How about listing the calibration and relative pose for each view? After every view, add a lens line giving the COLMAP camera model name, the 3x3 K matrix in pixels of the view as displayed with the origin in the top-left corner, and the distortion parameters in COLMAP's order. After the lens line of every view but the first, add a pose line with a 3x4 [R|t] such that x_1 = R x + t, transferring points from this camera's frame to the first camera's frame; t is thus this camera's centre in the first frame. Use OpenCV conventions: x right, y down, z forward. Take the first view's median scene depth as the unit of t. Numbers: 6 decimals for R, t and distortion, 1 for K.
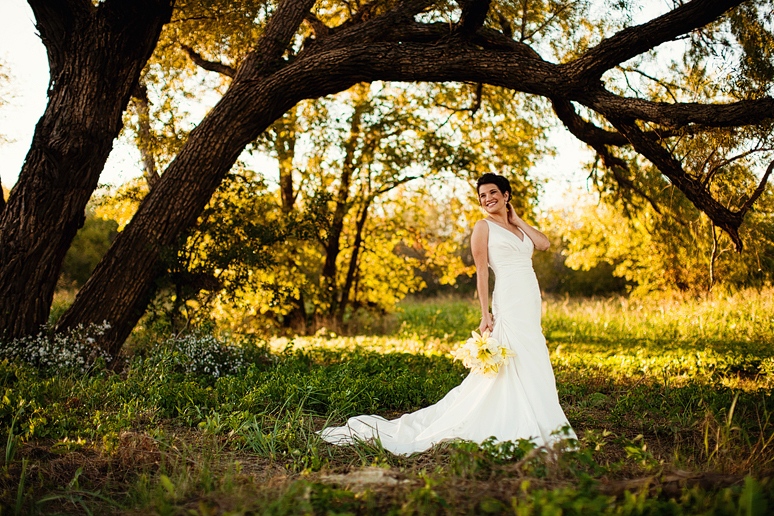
lens RADIAL K [[1169.8, 0, 386.3], [0, 1169.8, 258.7], [0, 0, 1]] dist [-0.031280, 0.000000]
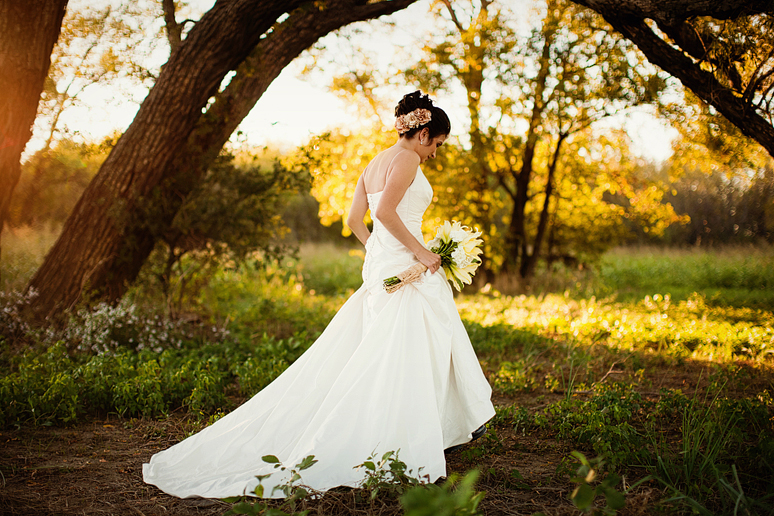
lens RADIAL K [[1169.8, 0, 387.6], [0, 1169.8, 257.5], [0, 0, 1]] dist [-0.031280, 0.000000]
pose [[0.957904, -0.000353, -0.287088, 0.239492], [0.012913, 0.999040, 0.041856, -0.001974], [0.286798, -0.043801, 0.956989, 0.225173]]
